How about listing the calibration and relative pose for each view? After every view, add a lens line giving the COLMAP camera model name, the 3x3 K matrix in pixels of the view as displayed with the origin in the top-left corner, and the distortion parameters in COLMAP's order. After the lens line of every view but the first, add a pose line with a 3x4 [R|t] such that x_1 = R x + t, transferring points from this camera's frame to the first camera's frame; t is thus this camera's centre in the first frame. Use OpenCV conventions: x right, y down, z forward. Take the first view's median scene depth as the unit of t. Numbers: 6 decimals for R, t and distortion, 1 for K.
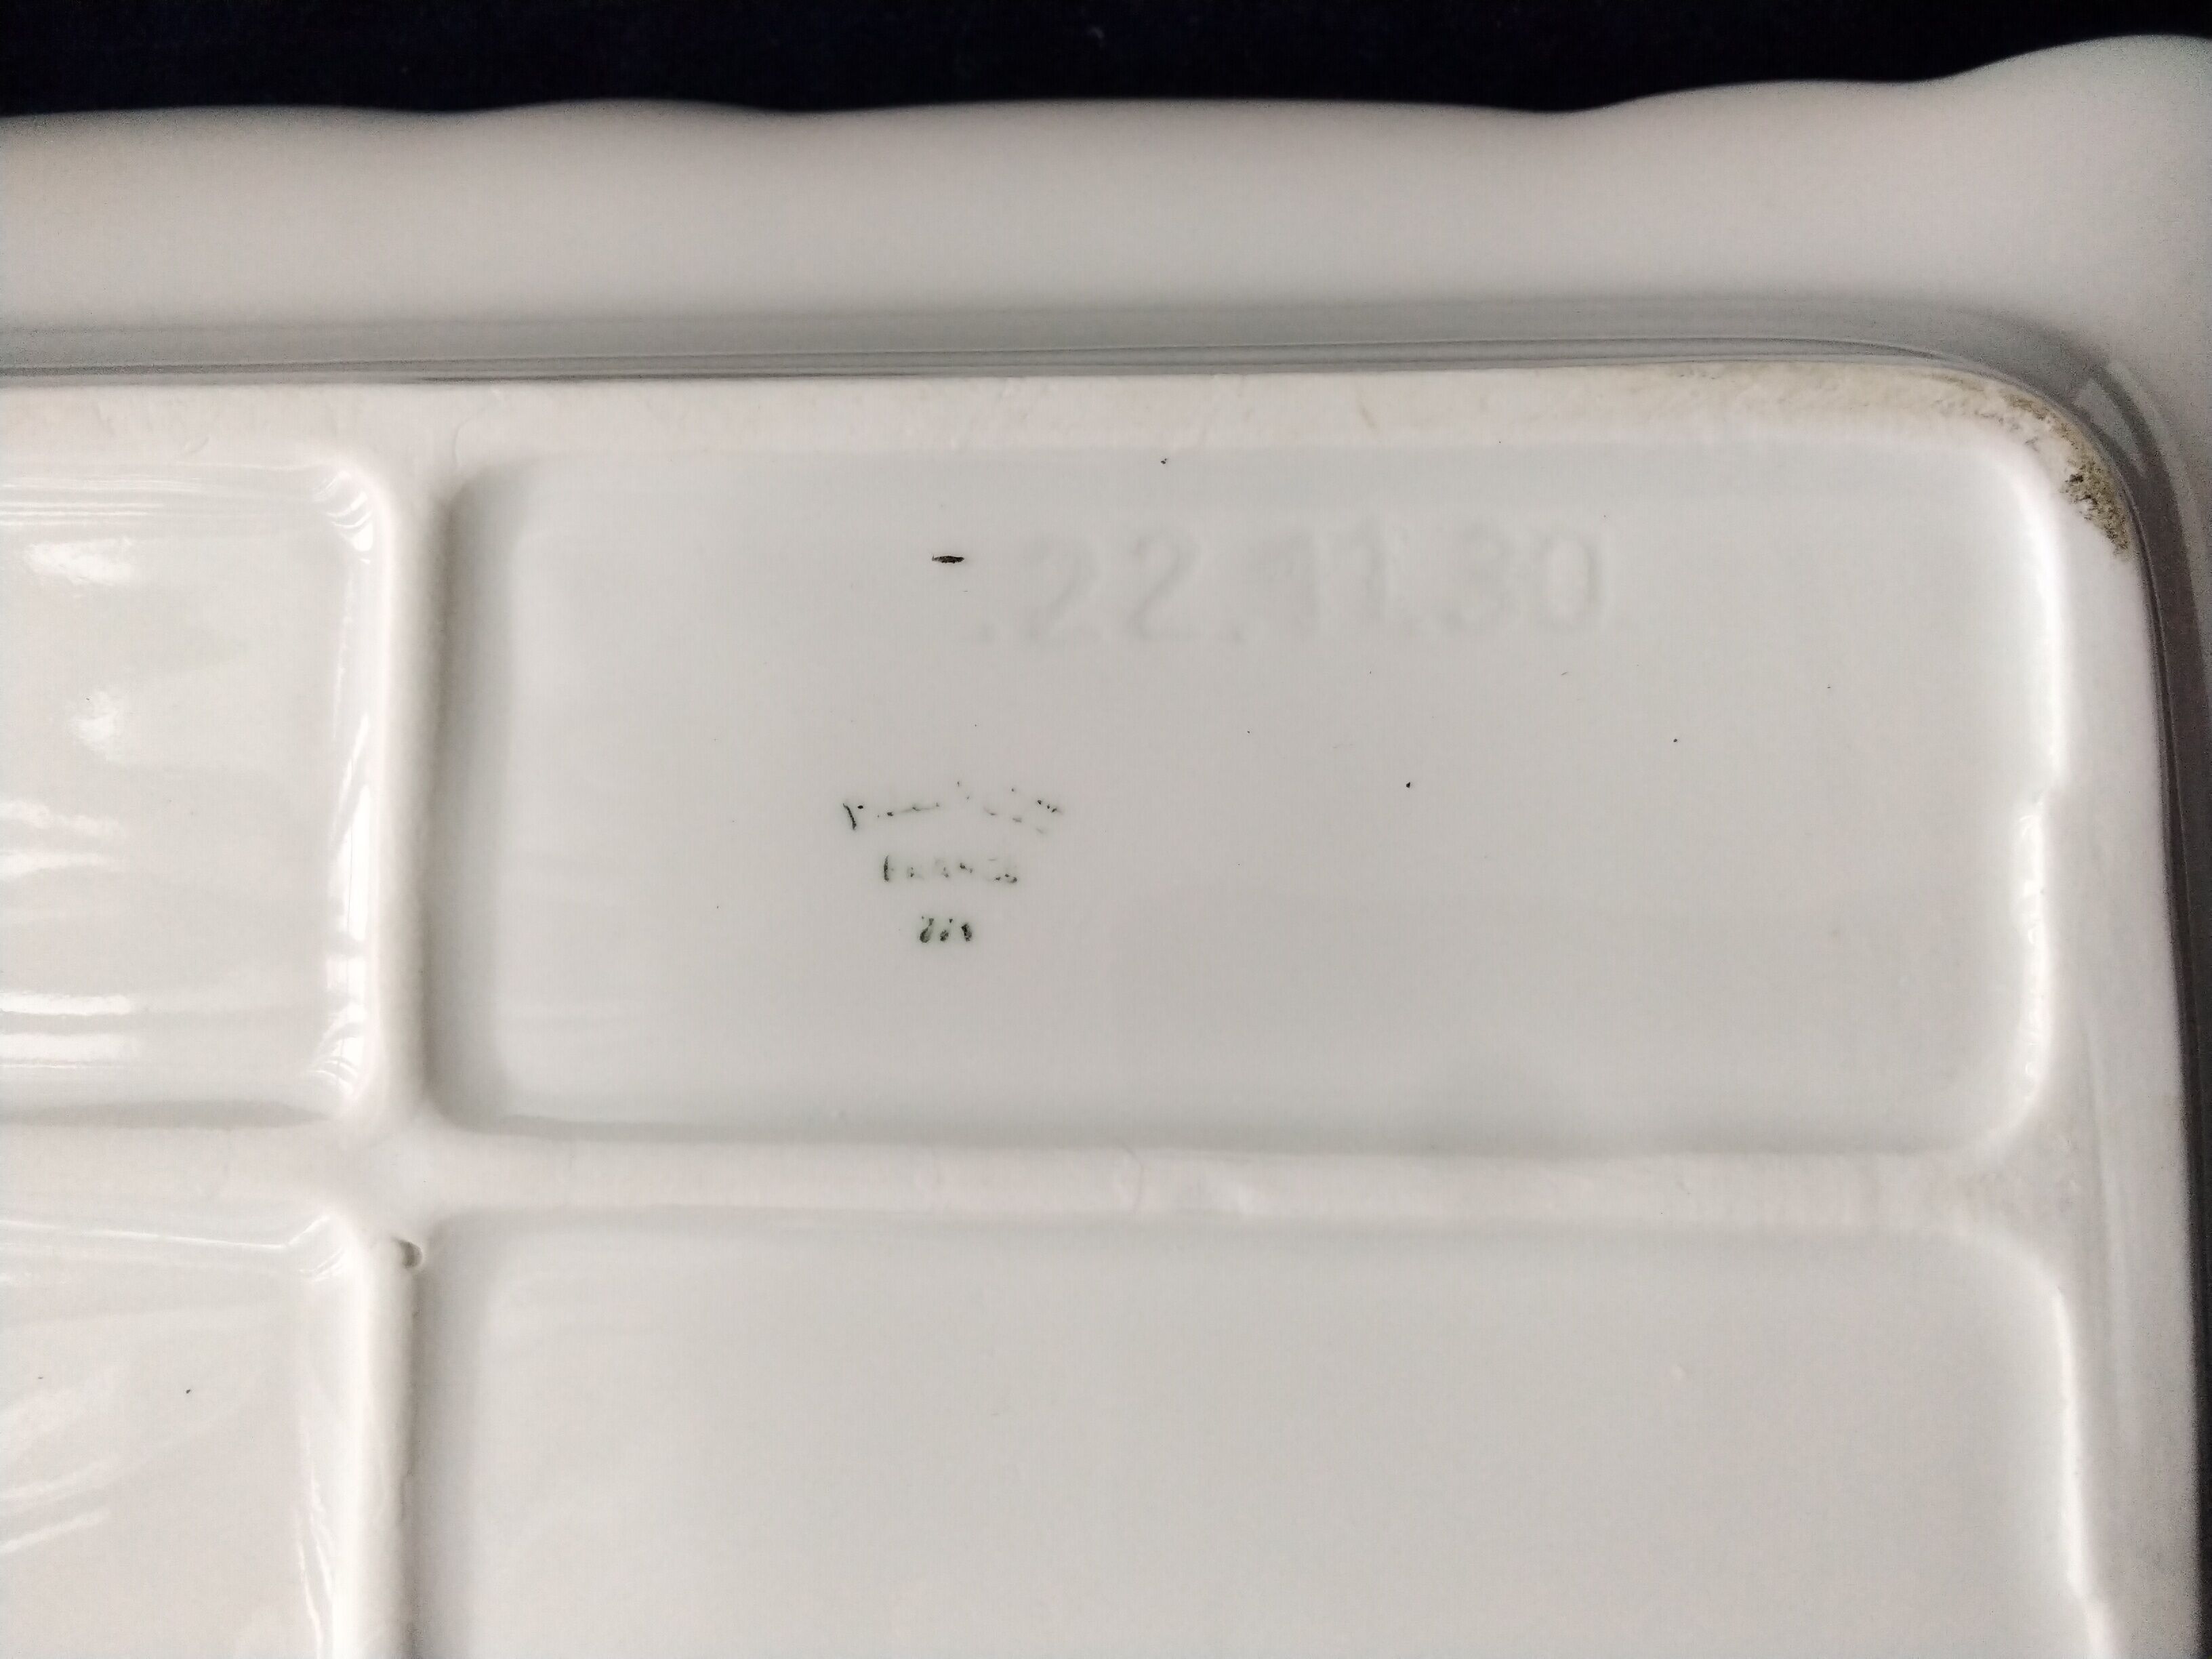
lens RADIAL K [[1786.3, 0, 1106.0], [0, 1786.3, 829.5], [0, 0, 1]] dist [0.012167, -0.005875]
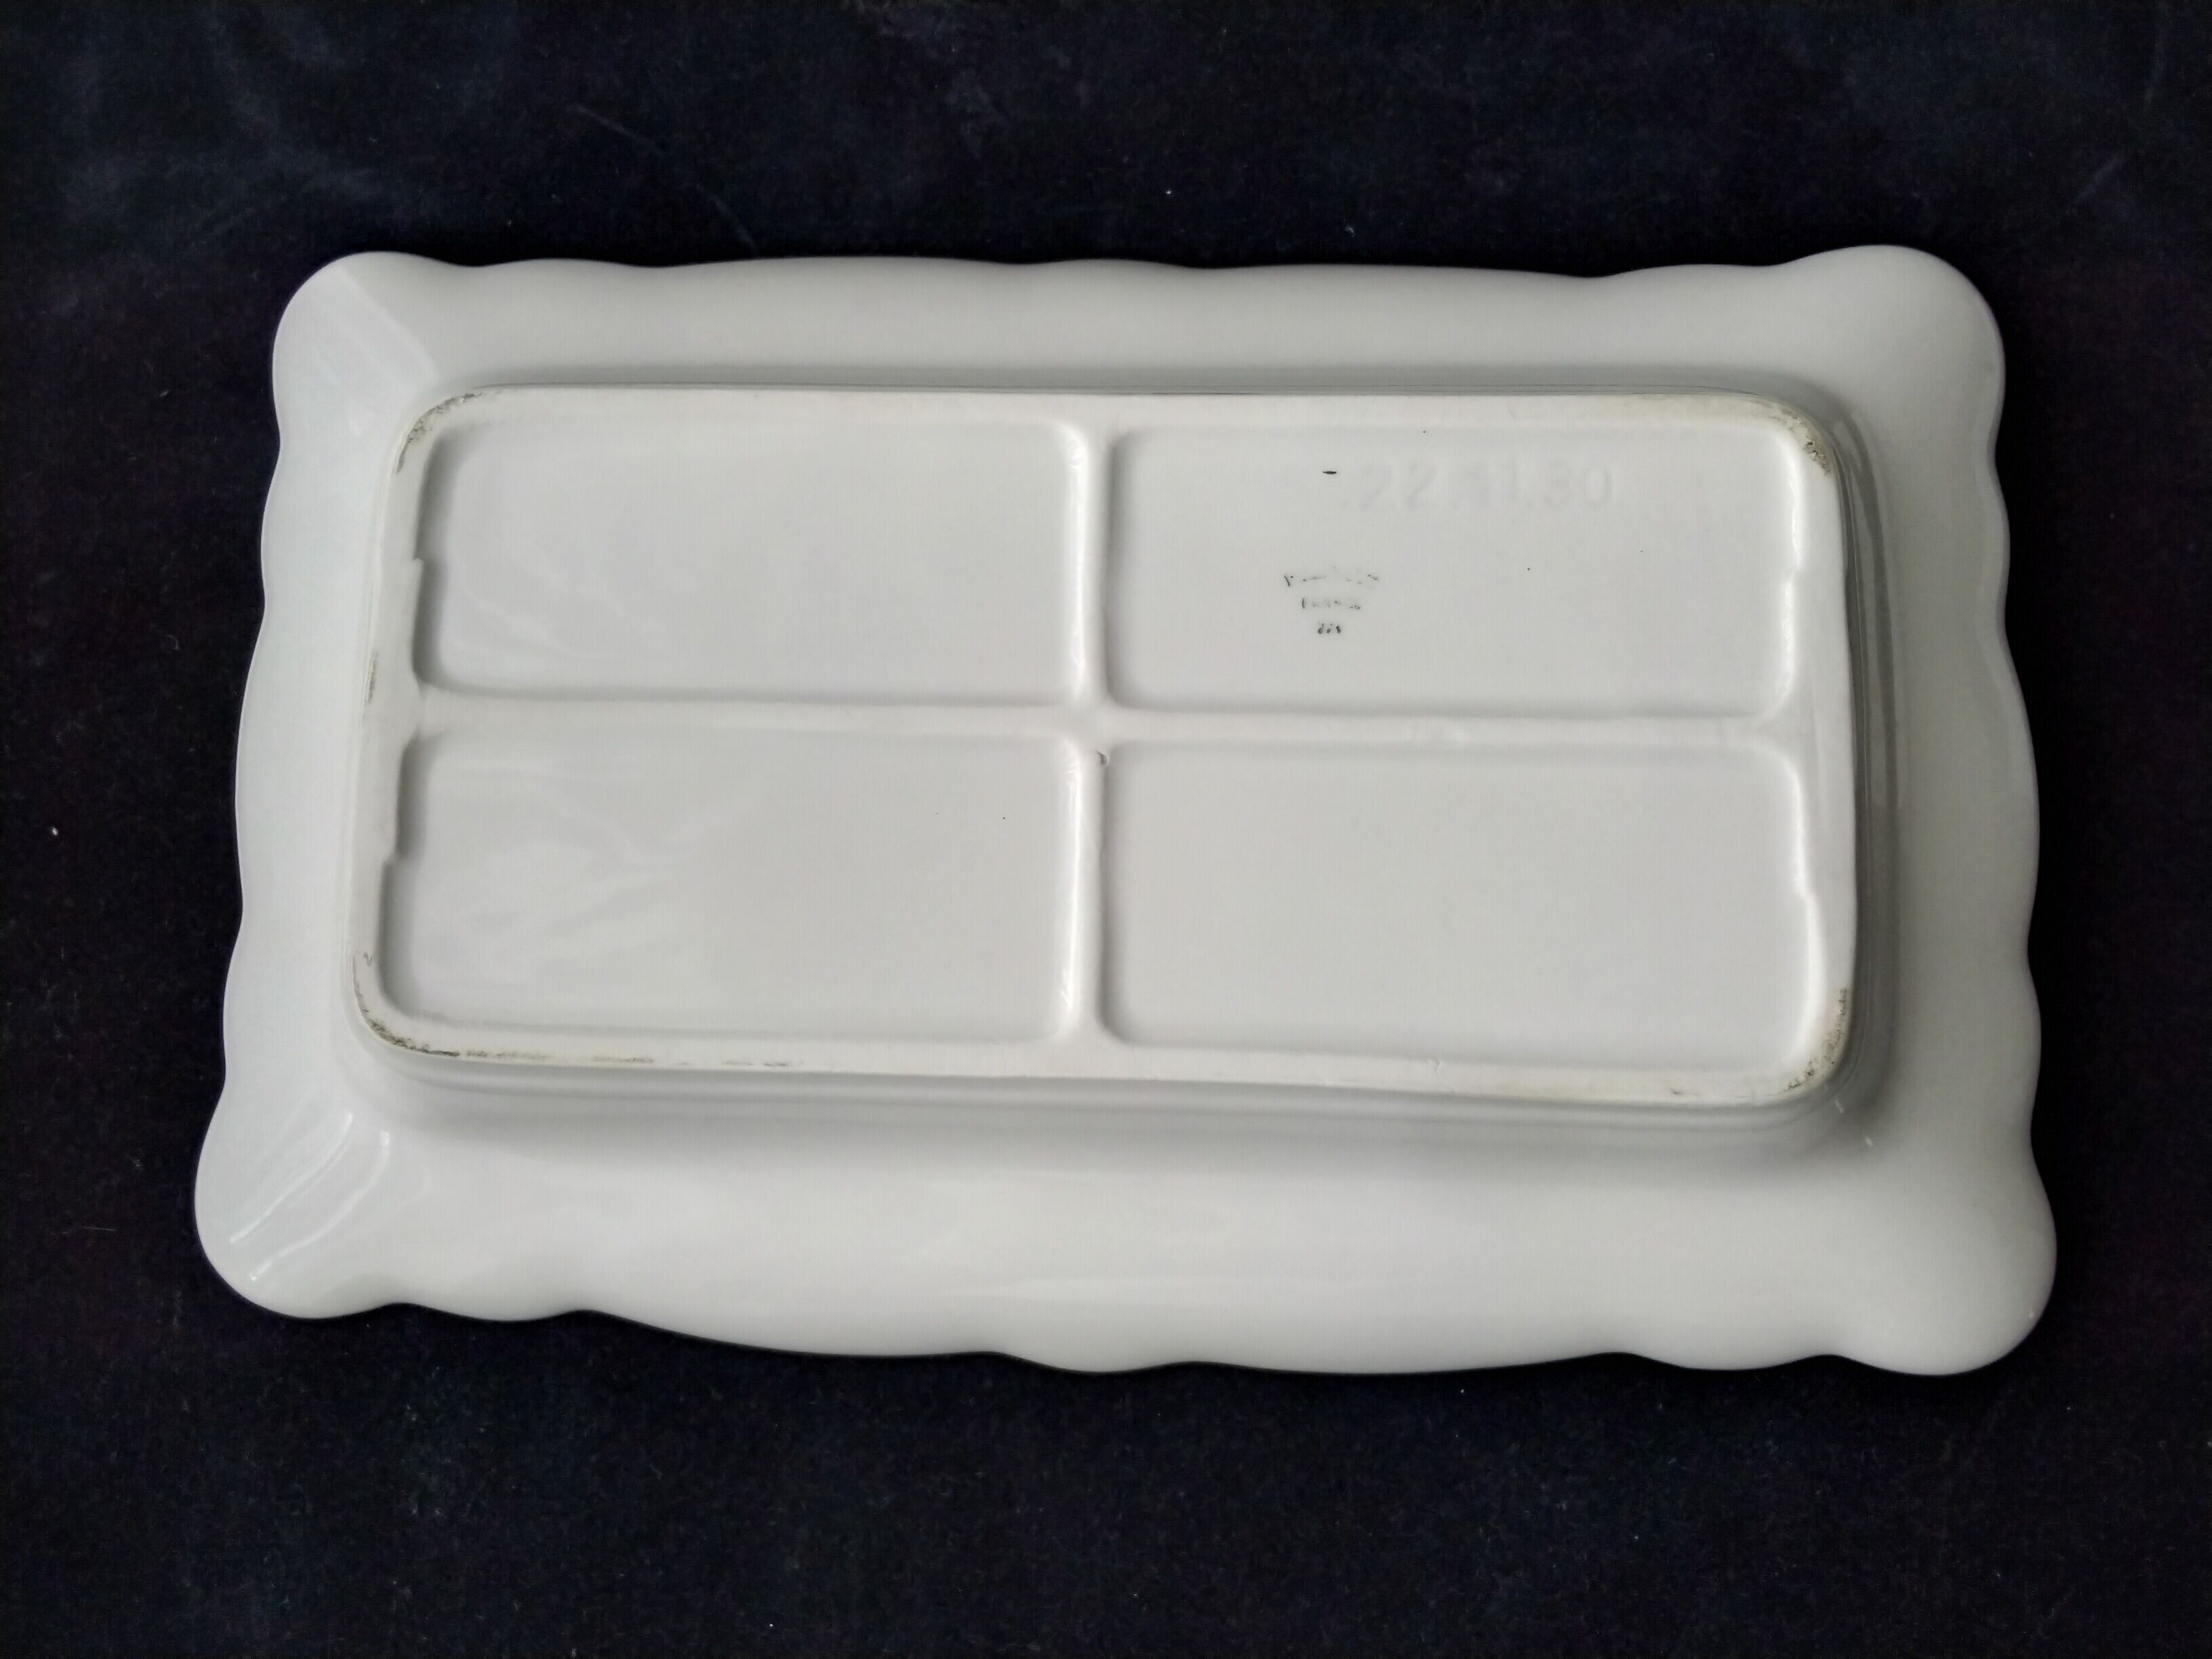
lens RADIAL K [[1786.3, 0, 1106.0], [0, 1786.3, 829.5], [0, 0, 1]] dist [0.012167, -0.005875]
pose [[0.999818, 0.018008, -0.006333, -0.366503], [-0.018257, 0.998955, -0.041902, 0.427319], [0.005572, 0.042010, 0.999102, -1.344457]]
